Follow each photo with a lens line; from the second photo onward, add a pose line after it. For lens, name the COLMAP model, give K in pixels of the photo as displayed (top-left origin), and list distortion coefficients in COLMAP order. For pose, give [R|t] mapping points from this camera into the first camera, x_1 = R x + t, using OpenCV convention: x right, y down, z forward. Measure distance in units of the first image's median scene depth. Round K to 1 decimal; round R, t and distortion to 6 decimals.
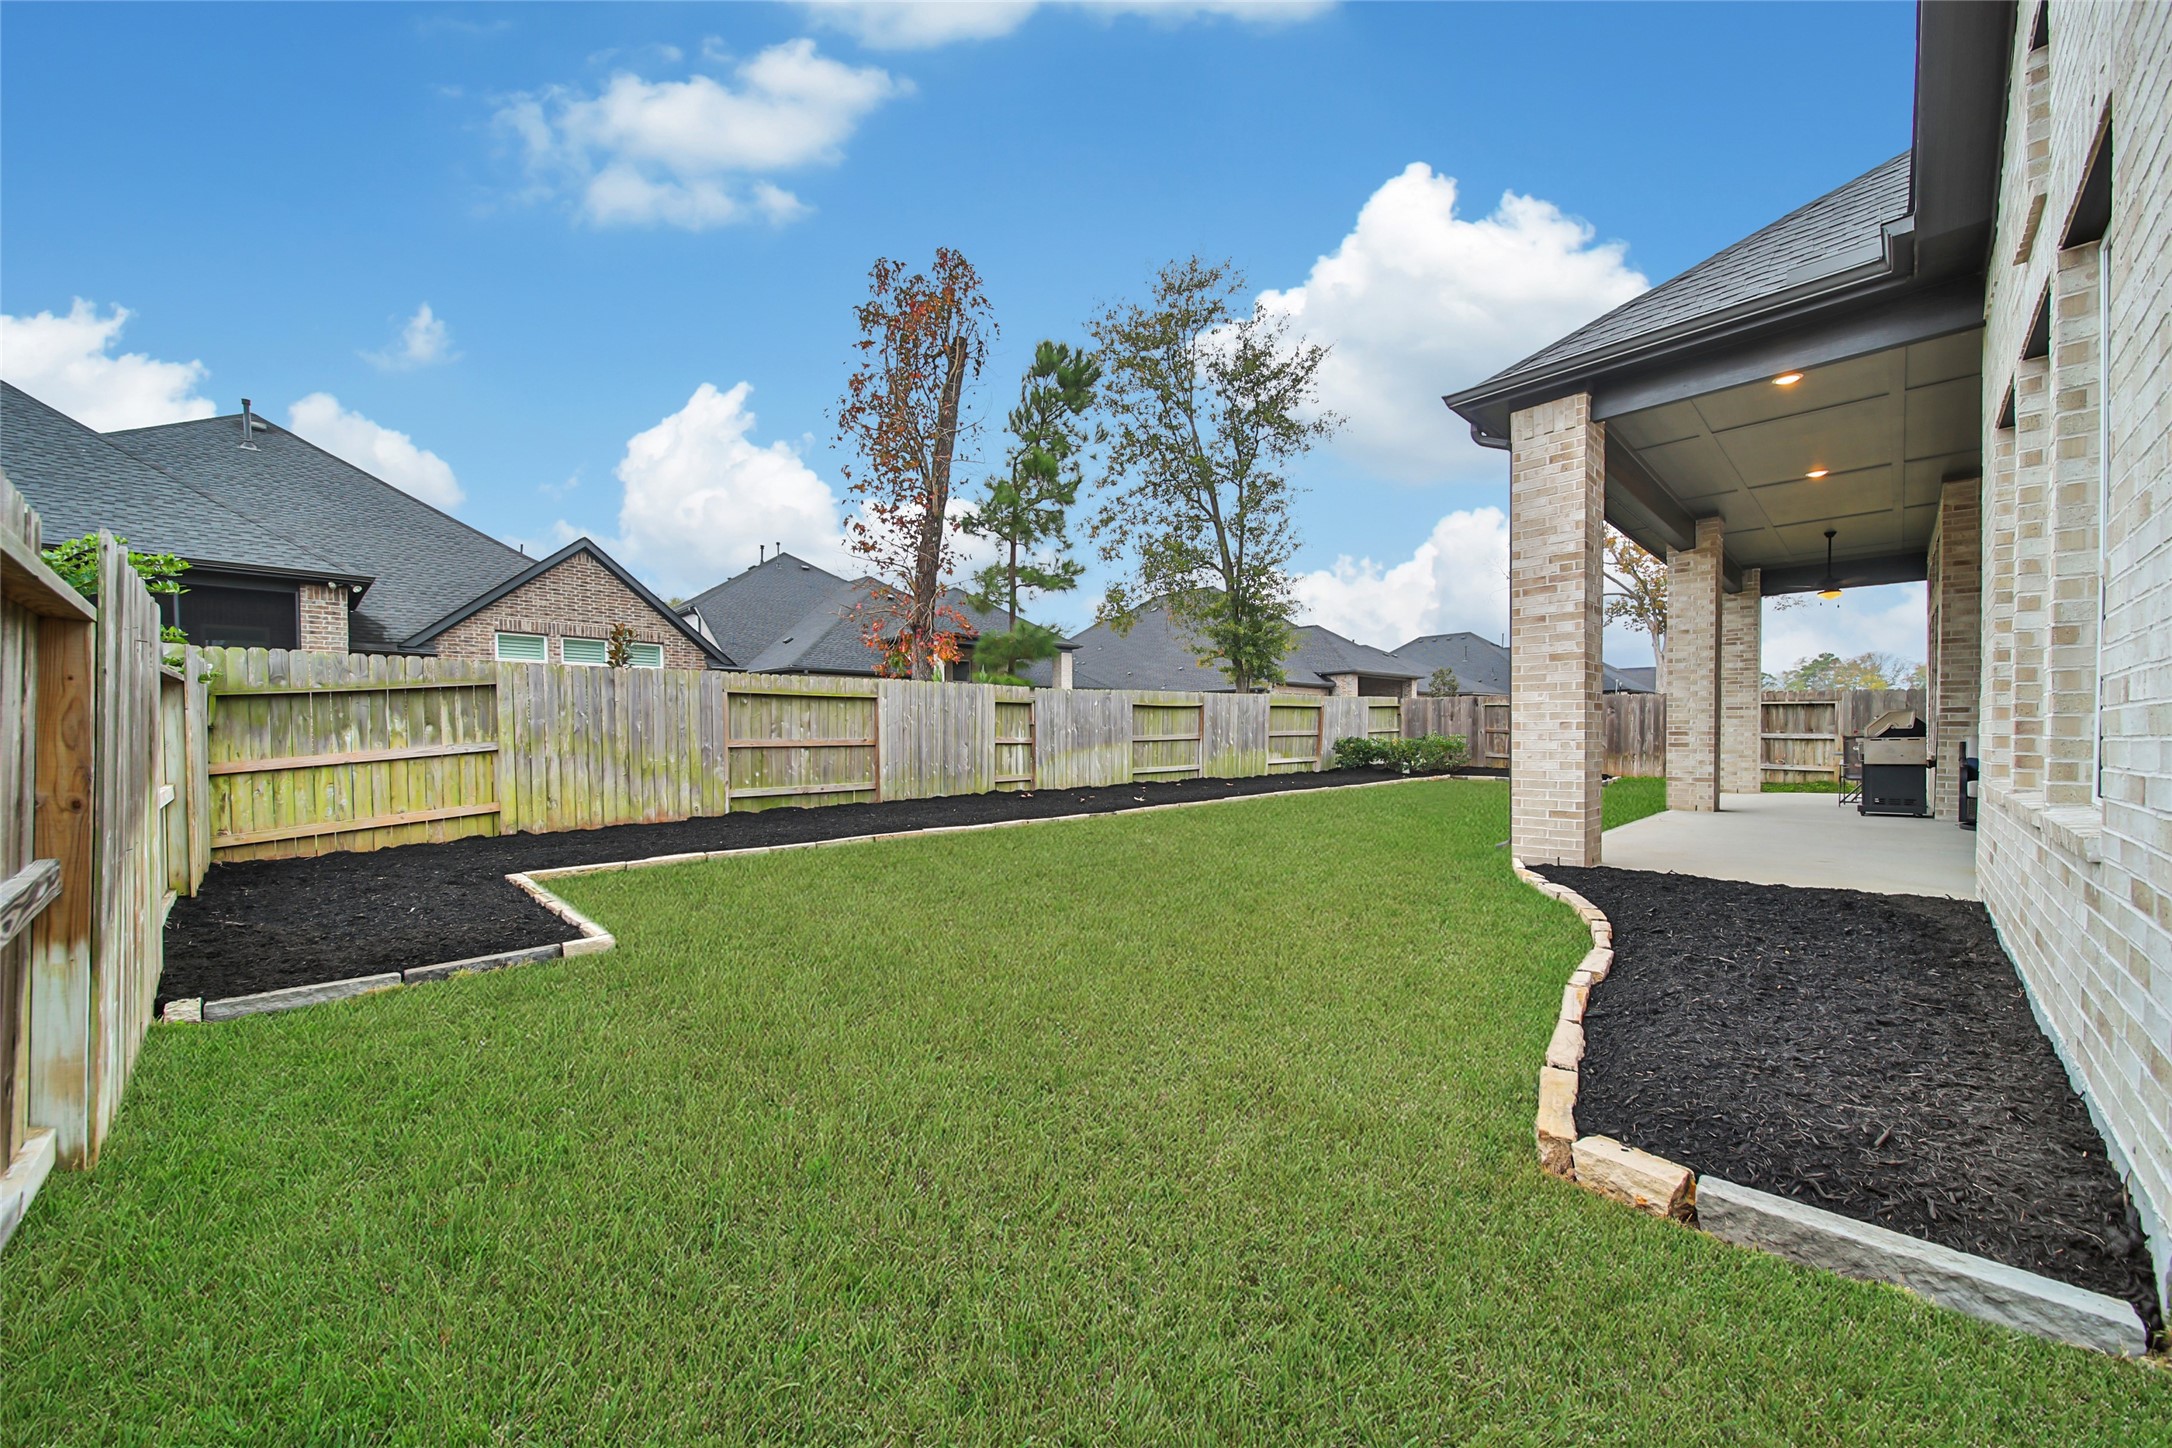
lens RADIAL K [[802.2, 0, 1090.6], [0, 802.2, 763.2], [0, 0, 1]] dist [-0.002740, 0.000255]
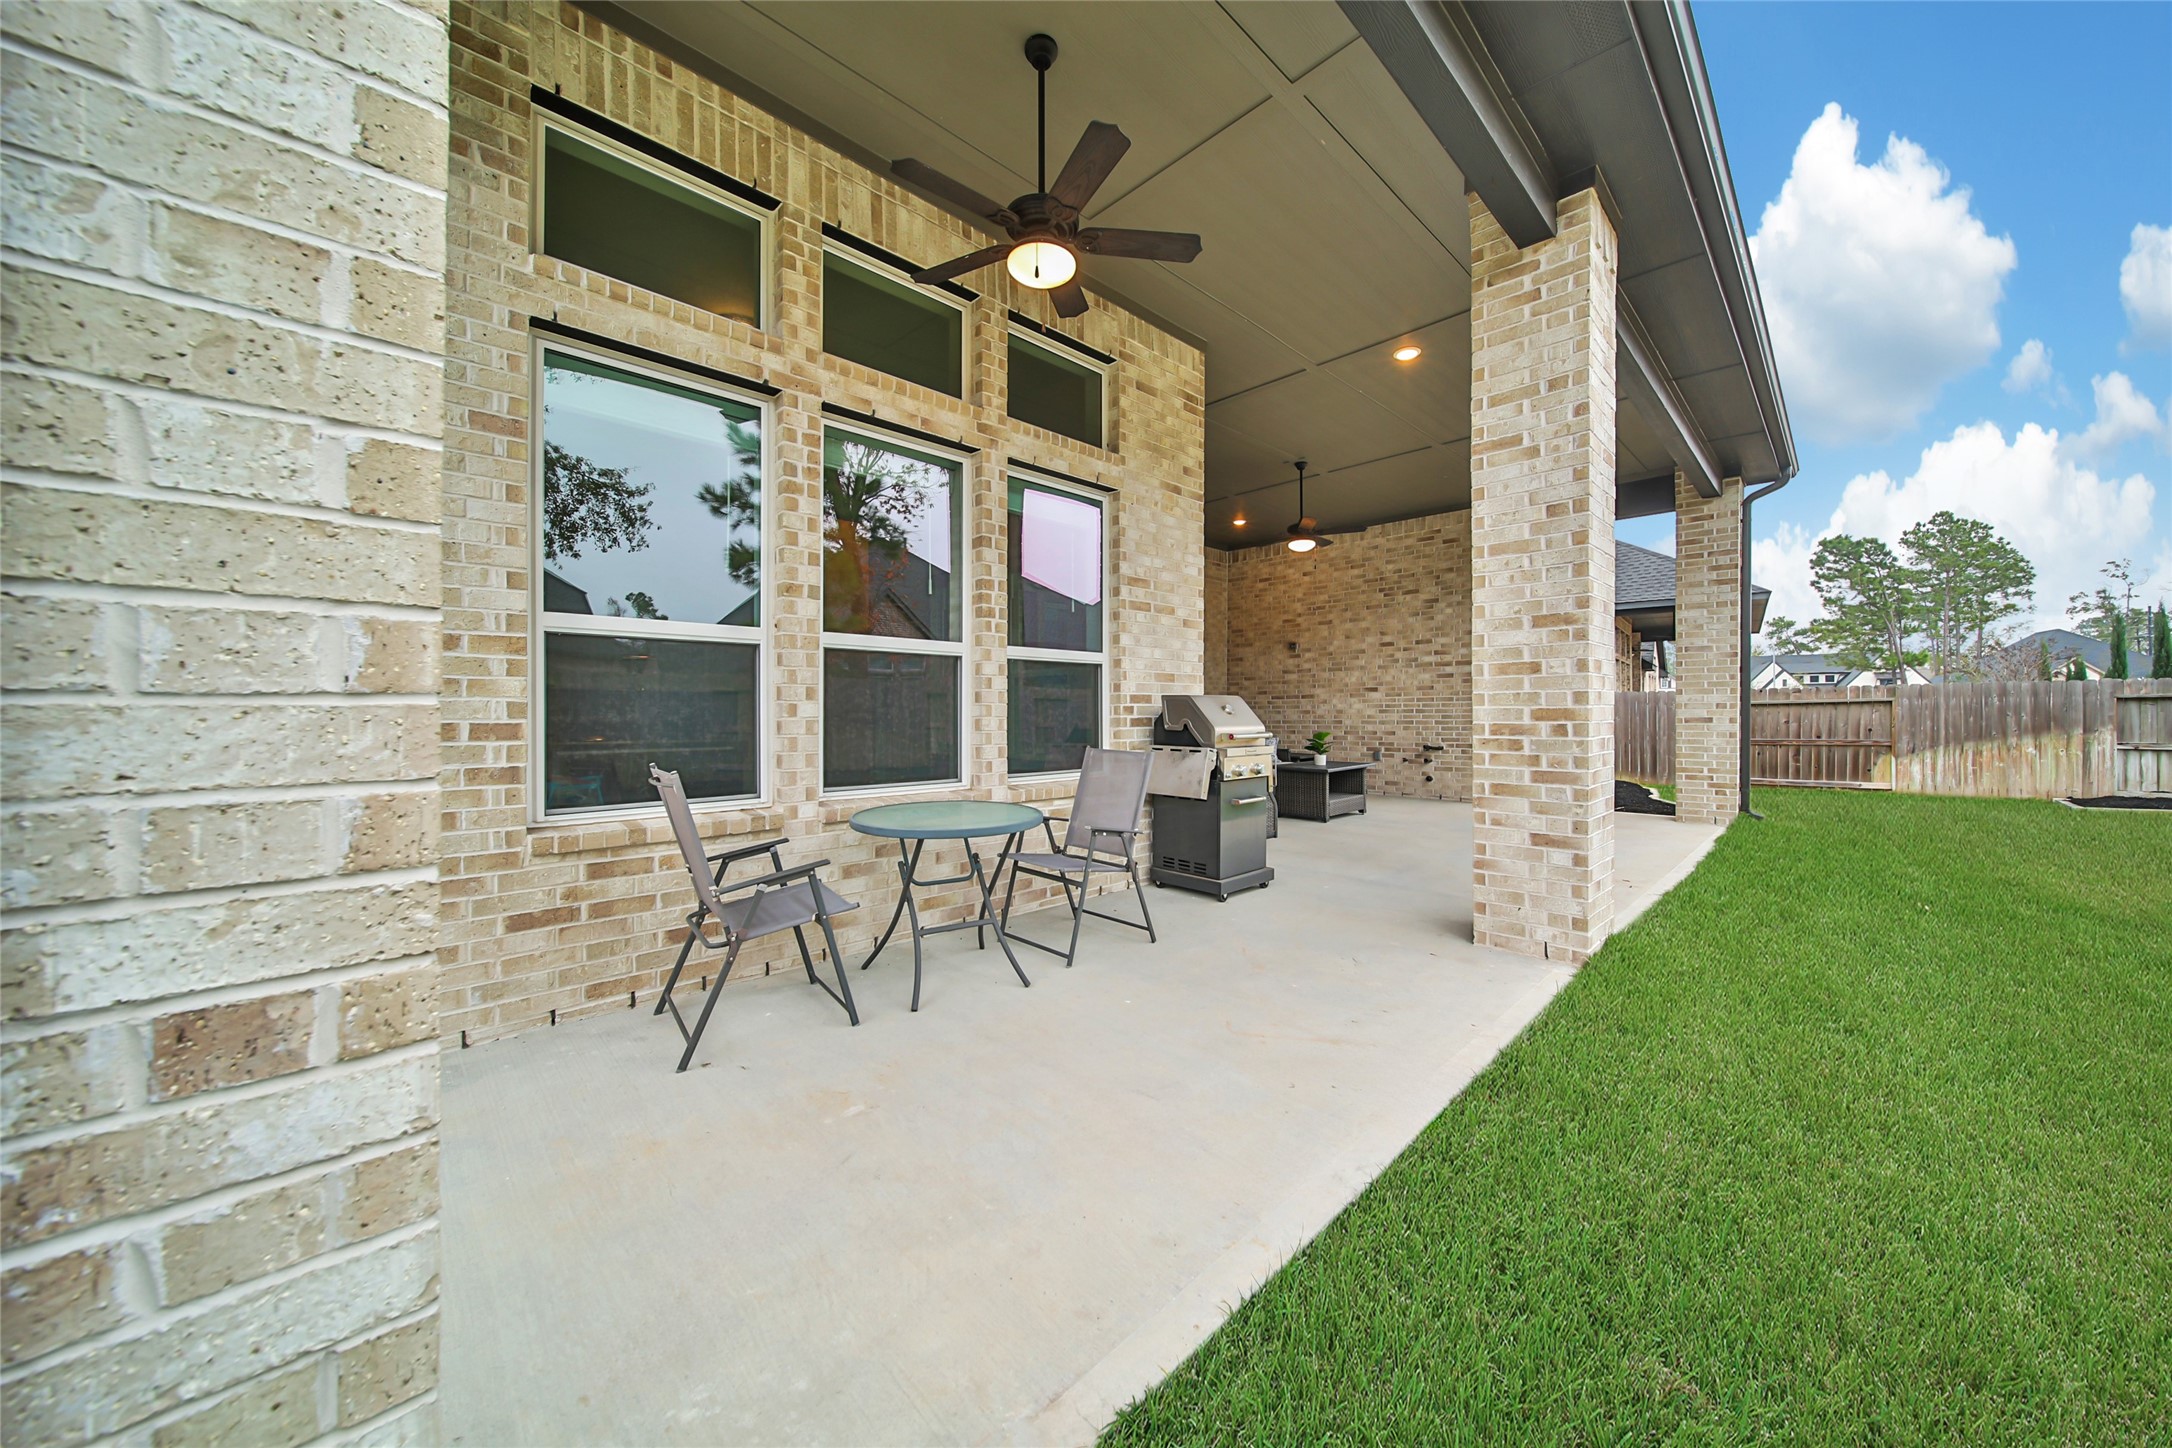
lens RADIAL K [[787.7, 0, 1101.1], [0, 787.7, 715.6], [0, 0, 1]] dist [0.000998, -0.000031]
pose [[0.999152, 0.012223, -0.039325, -0.334606], [-0.012375, 0.999917, -0.003622, -0.015789], [0.039278, 0.004105, 0.999220, 0.038967]]
